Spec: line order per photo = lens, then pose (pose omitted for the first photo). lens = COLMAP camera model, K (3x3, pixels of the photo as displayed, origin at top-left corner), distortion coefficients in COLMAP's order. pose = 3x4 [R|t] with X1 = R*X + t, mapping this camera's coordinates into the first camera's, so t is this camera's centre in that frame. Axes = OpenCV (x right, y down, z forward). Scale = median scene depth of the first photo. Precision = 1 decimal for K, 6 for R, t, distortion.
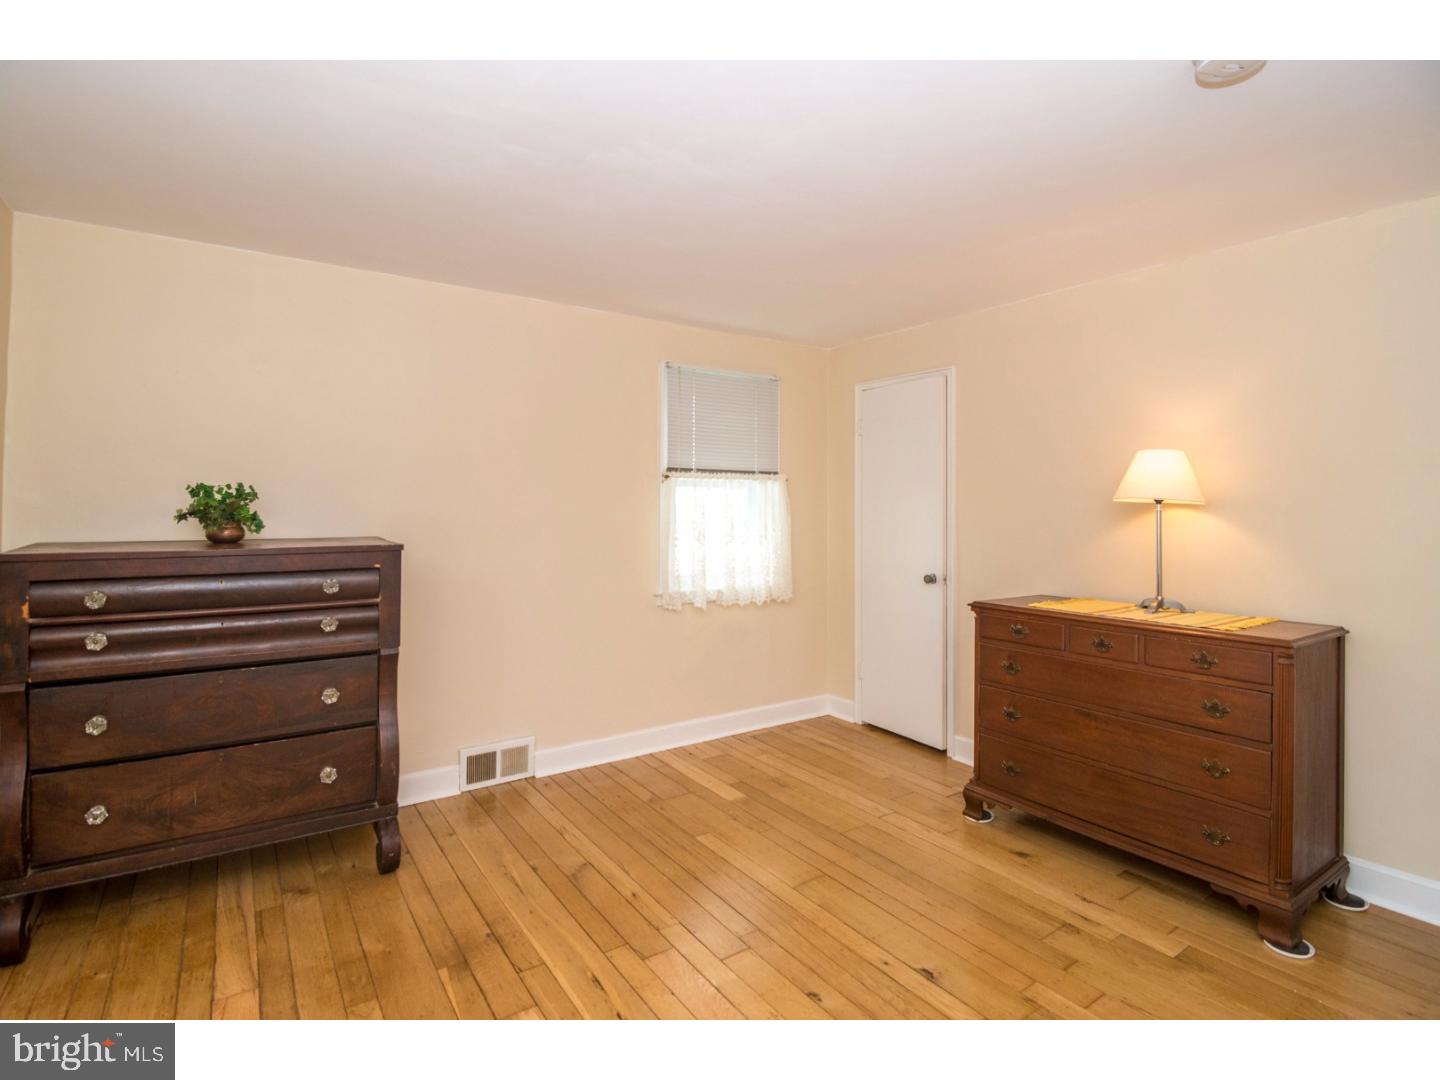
lens RADIAL K [[700.6, 0, 714.0], [0, 700.6, 540.2], [0, 0, 1]] dist [-0.013950, -0.005786]
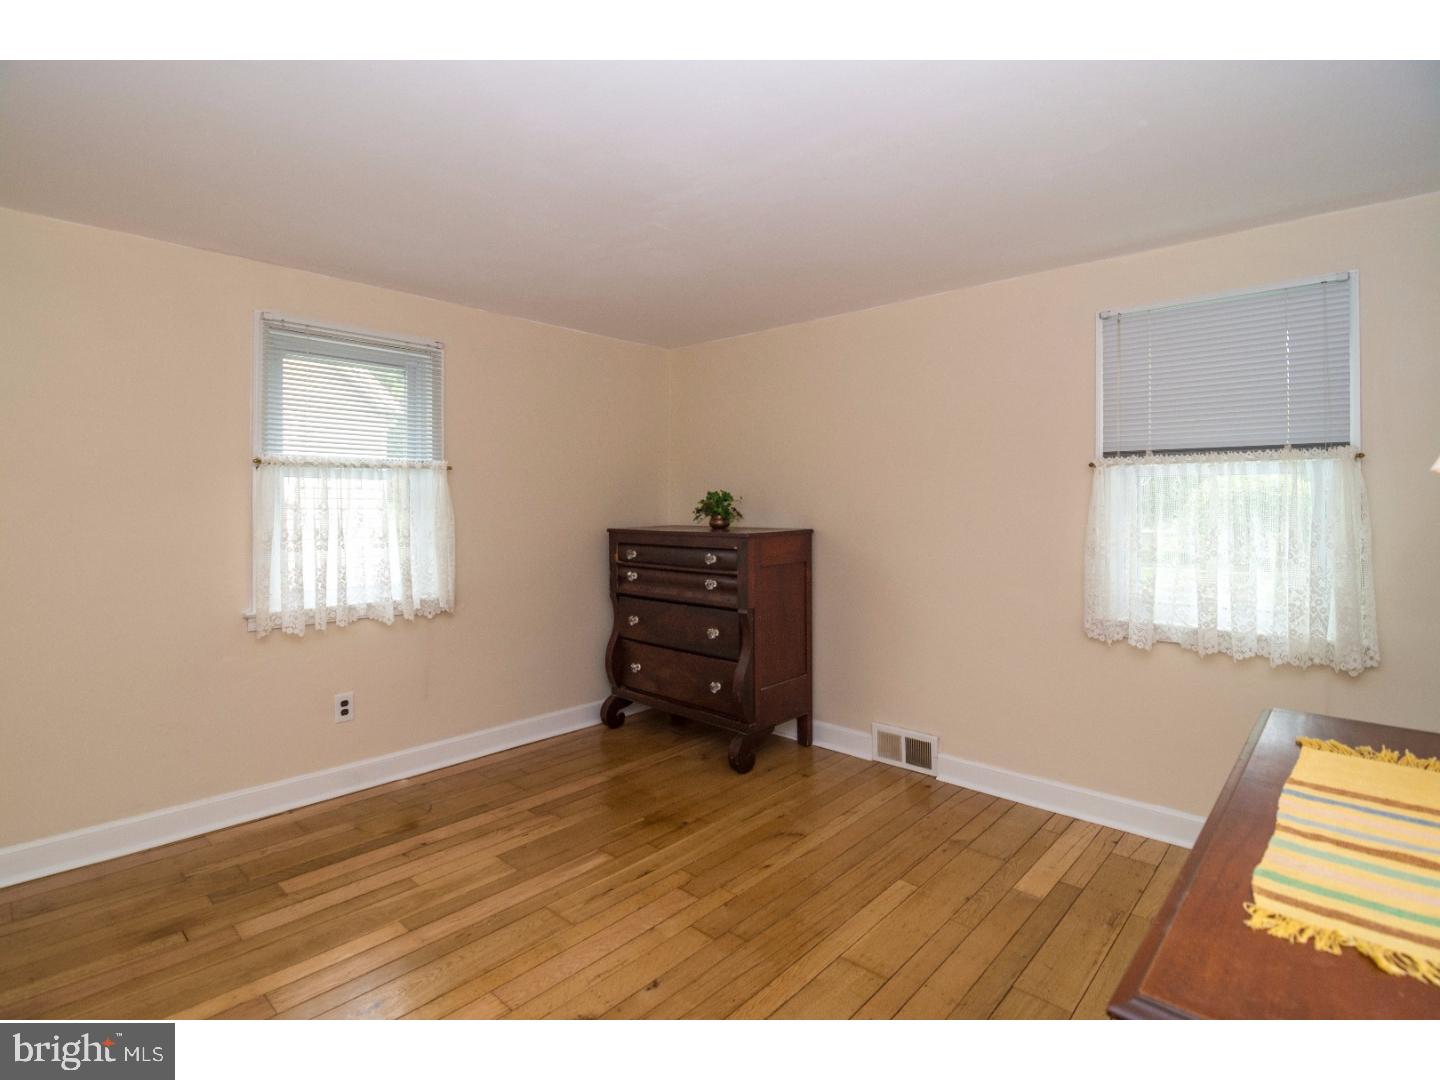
lens RADIAL K [[700.6, 0, 717.0], [0, 700.6, 535.8], [0, 0, 1]] dist [-0.013950, -0.005786]
pose [[0.230814, 0.037168, -0.972288, 0.795843], [-0.043909, 0.998650, 0.027752, -0.022628], [0.972007, 0.036287, 0.232135, 0.585282]]
